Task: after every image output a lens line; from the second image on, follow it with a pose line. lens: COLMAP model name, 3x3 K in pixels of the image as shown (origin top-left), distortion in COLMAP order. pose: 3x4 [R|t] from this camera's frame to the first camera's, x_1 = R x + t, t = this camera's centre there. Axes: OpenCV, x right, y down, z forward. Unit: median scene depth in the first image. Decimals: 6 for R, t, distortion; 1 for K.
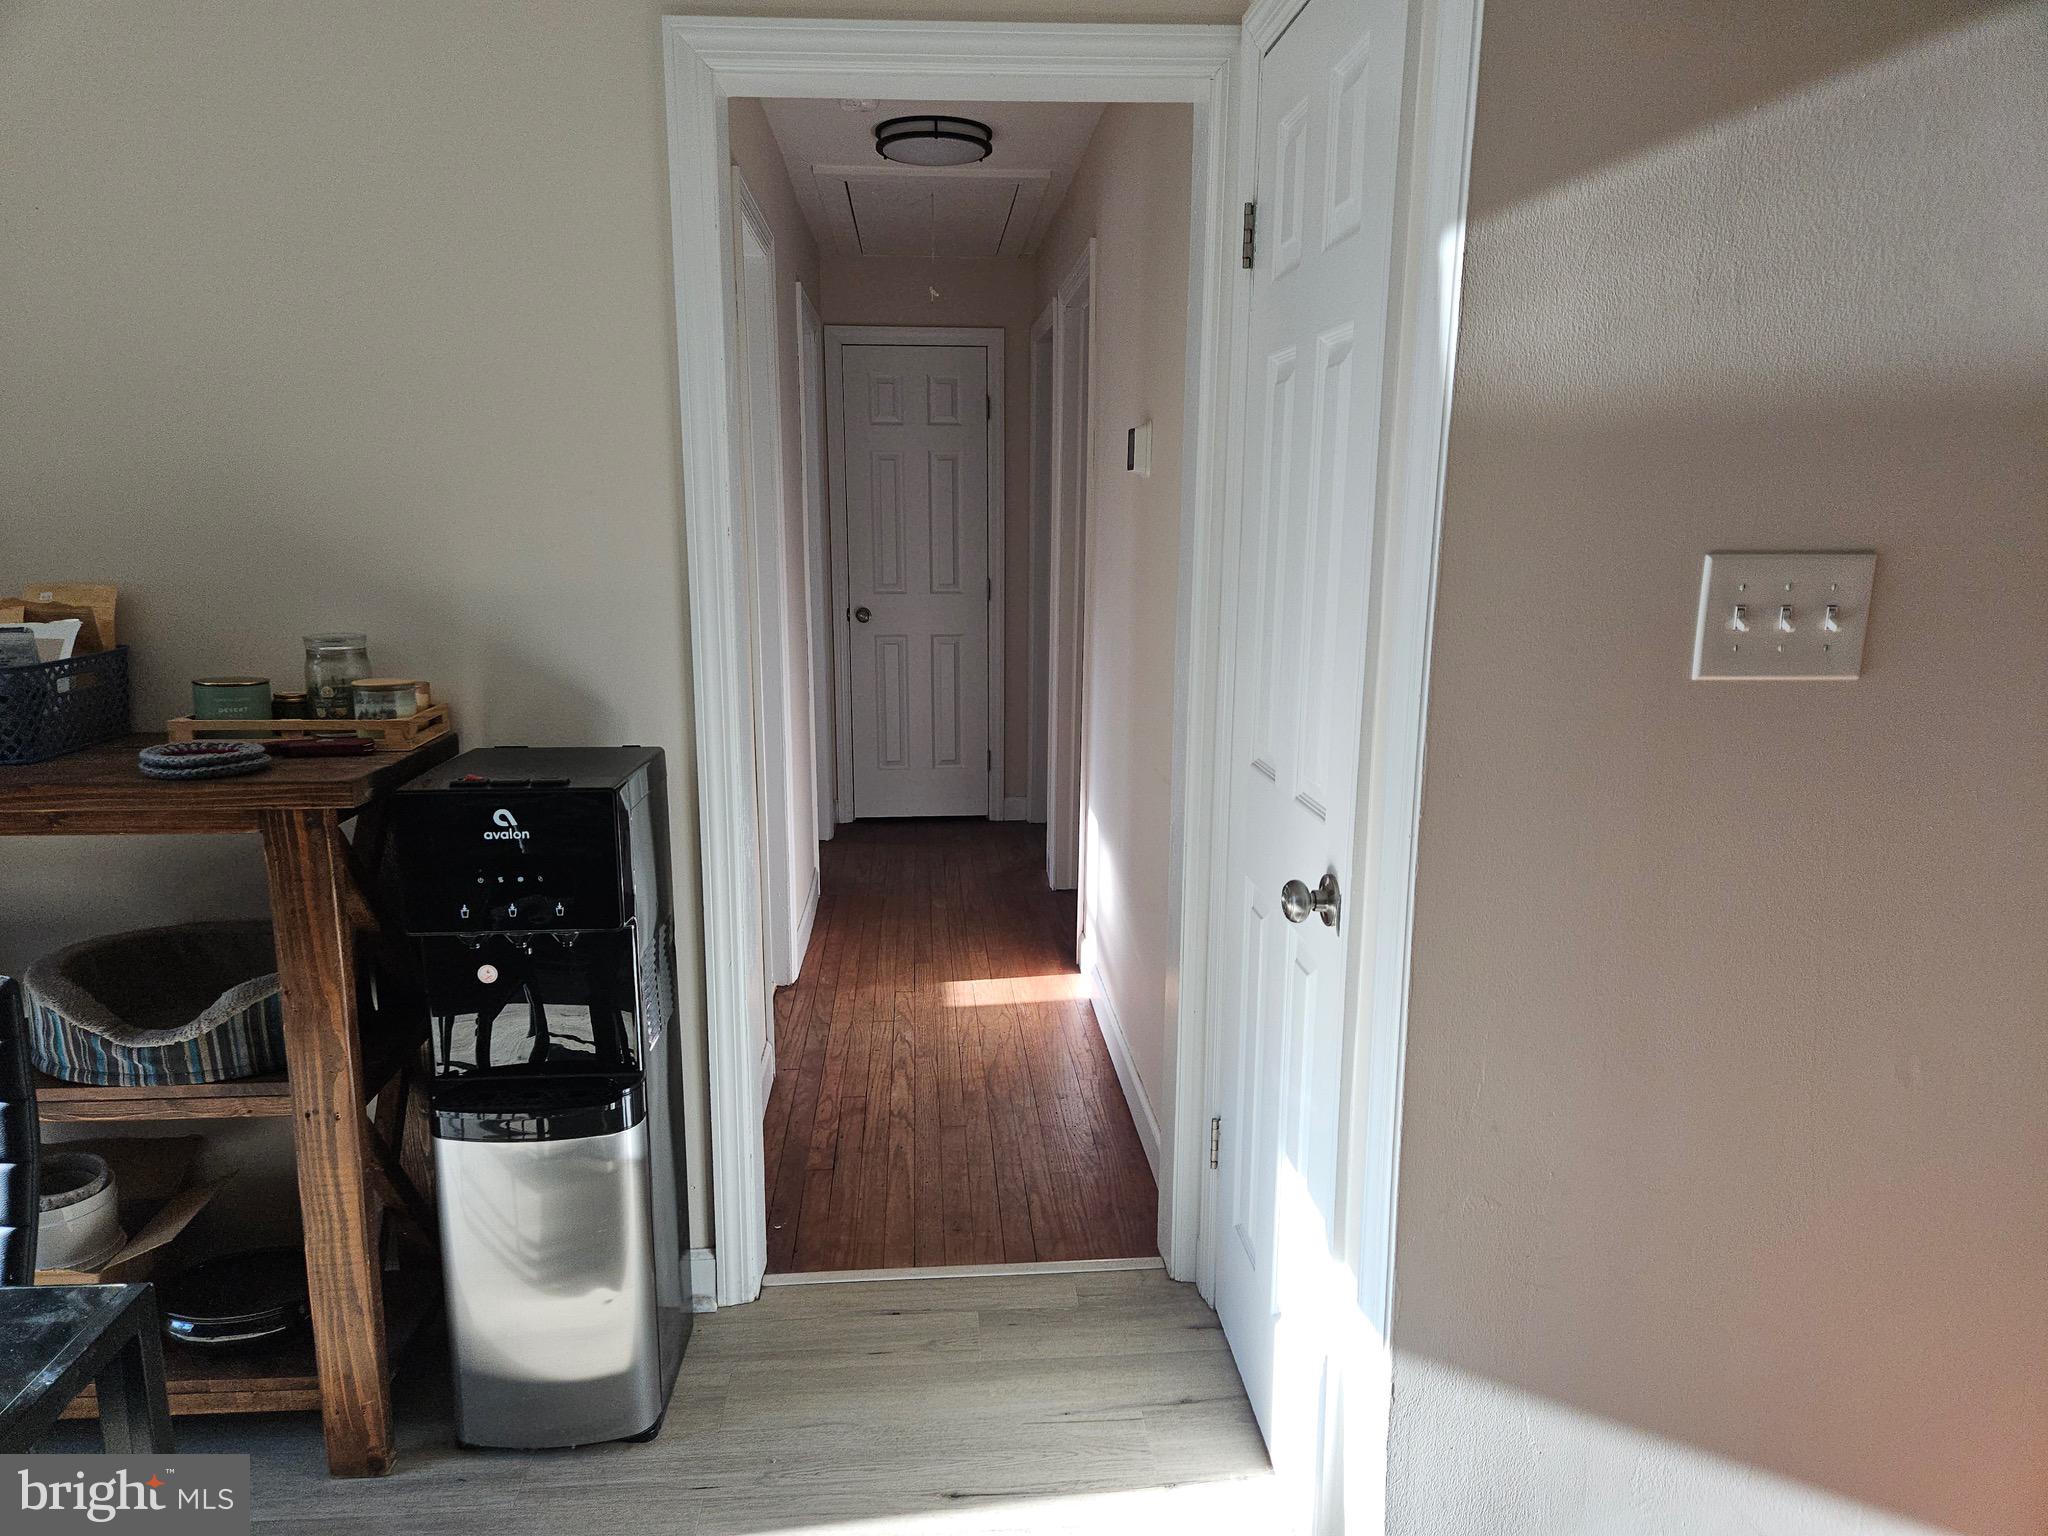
lens RADIAL K [[1359.1, 0, 1018.0], [0, 1359.1, 769.0], [0, 0, 1]] dist [0.080165, -0.062798]
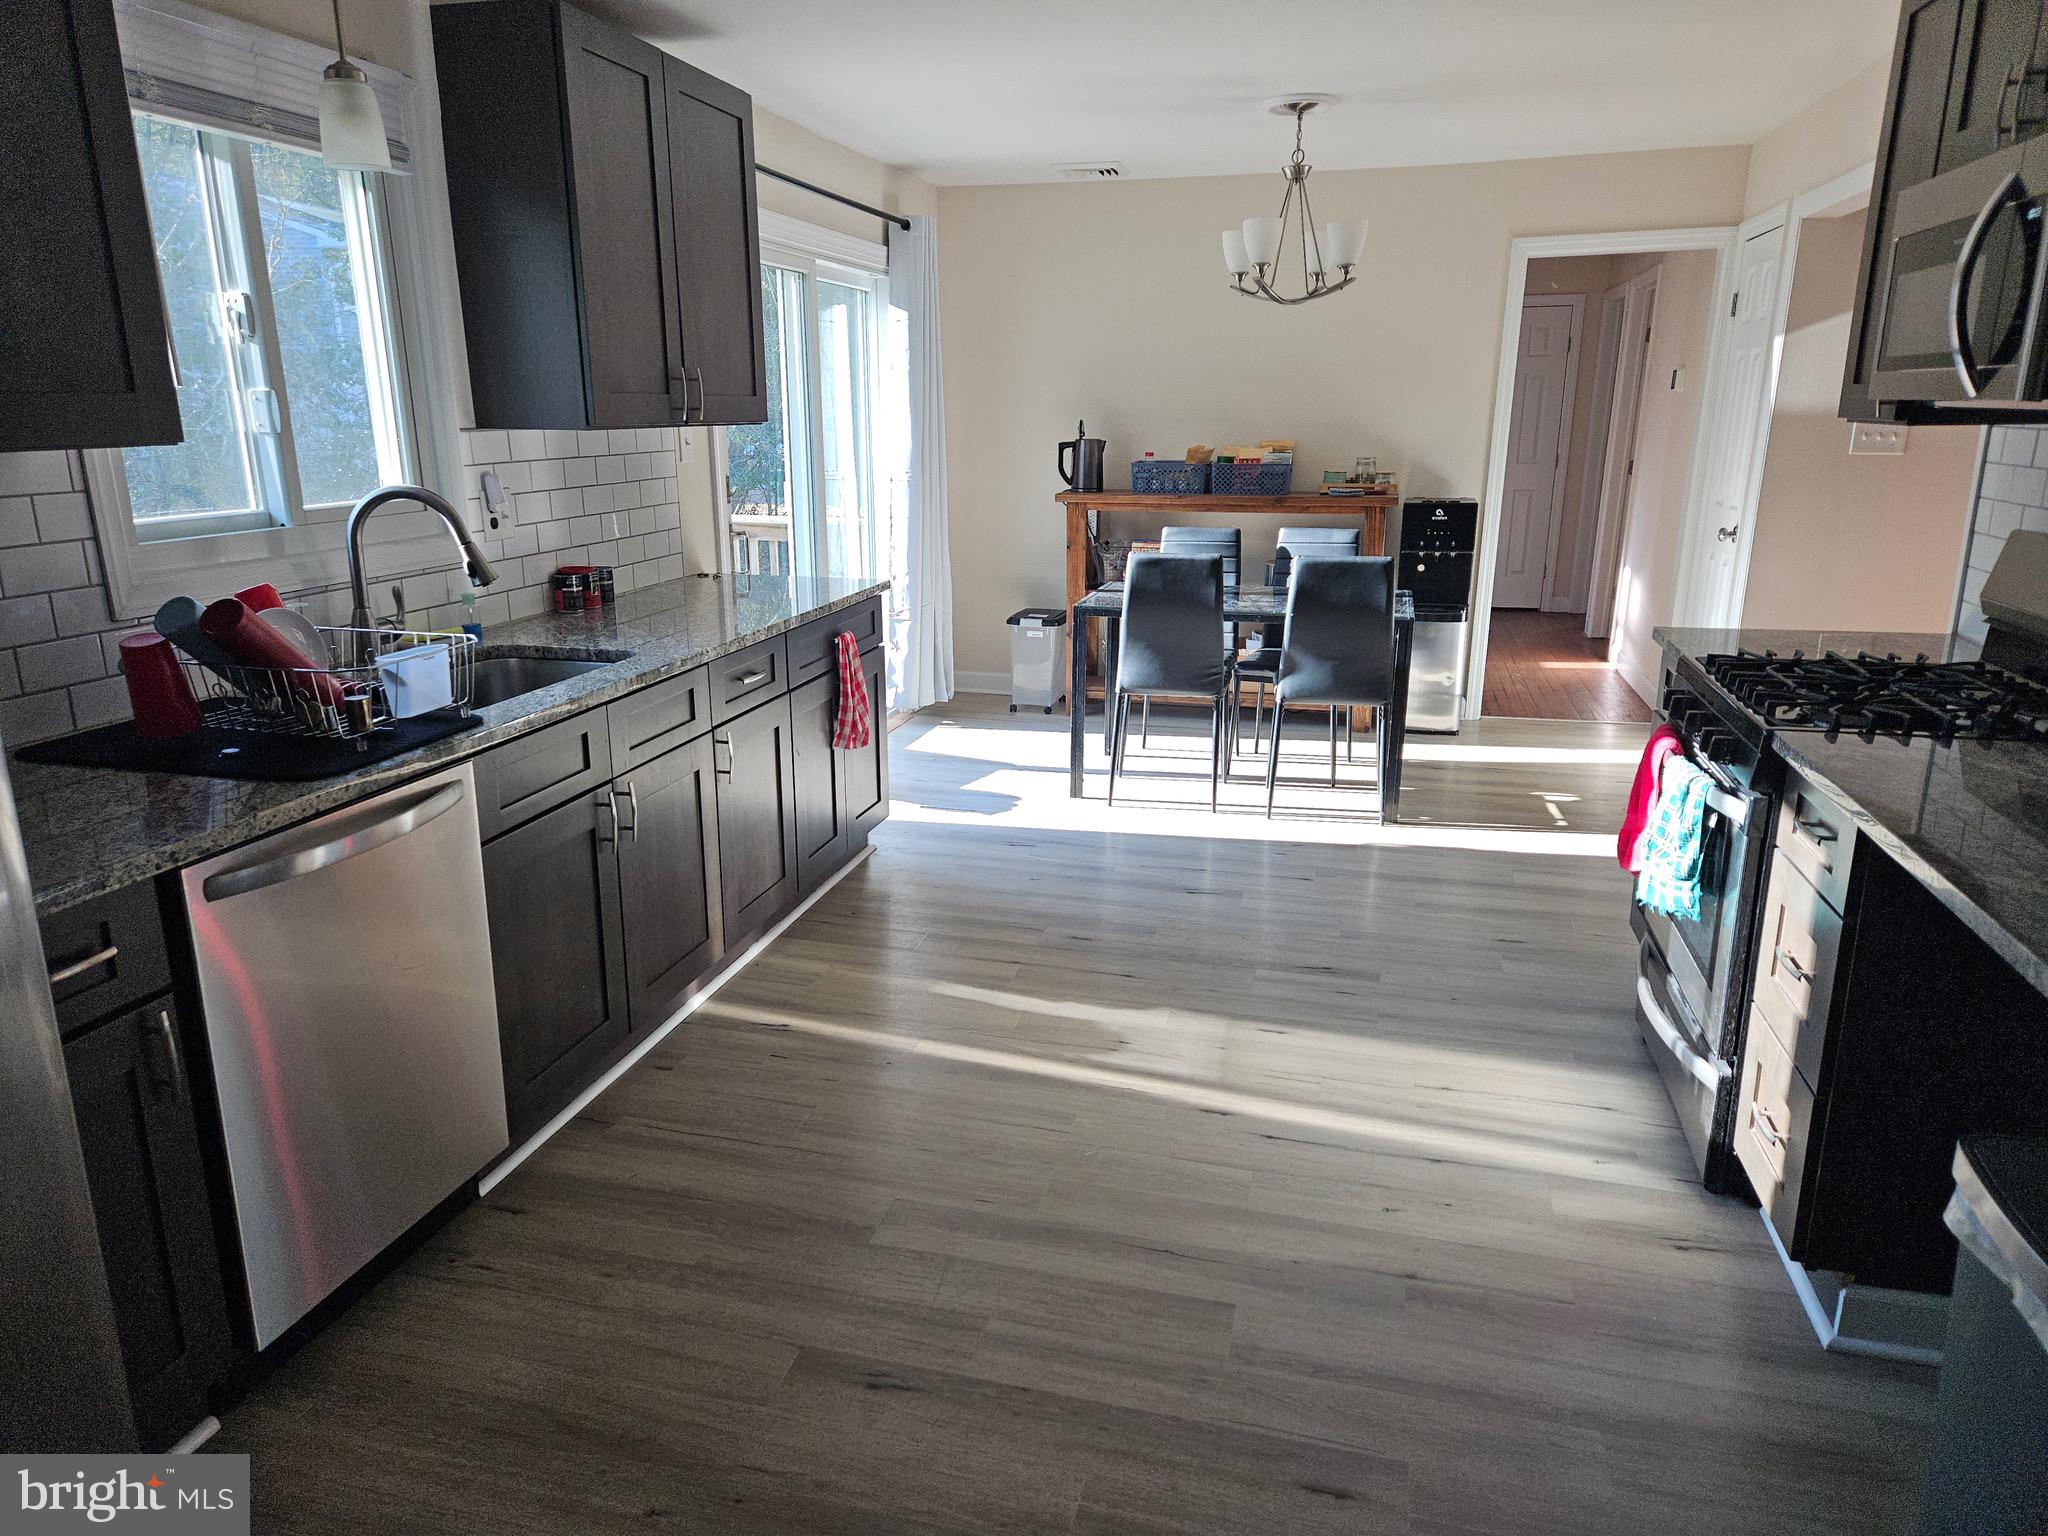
lens RADIAL K [[1359.1, 0, 1015.4], [0, 1359.1, 771.0], [0, 0, 1]] dist [0.080165, -0.062798]
pose [[0.946705, 0.080534, -0.311873, -0.235527], [-0.058954, 0.995206, 0.078031, 0.377172], [0.316662, -0.055486, 0.946914, -1.999066]]
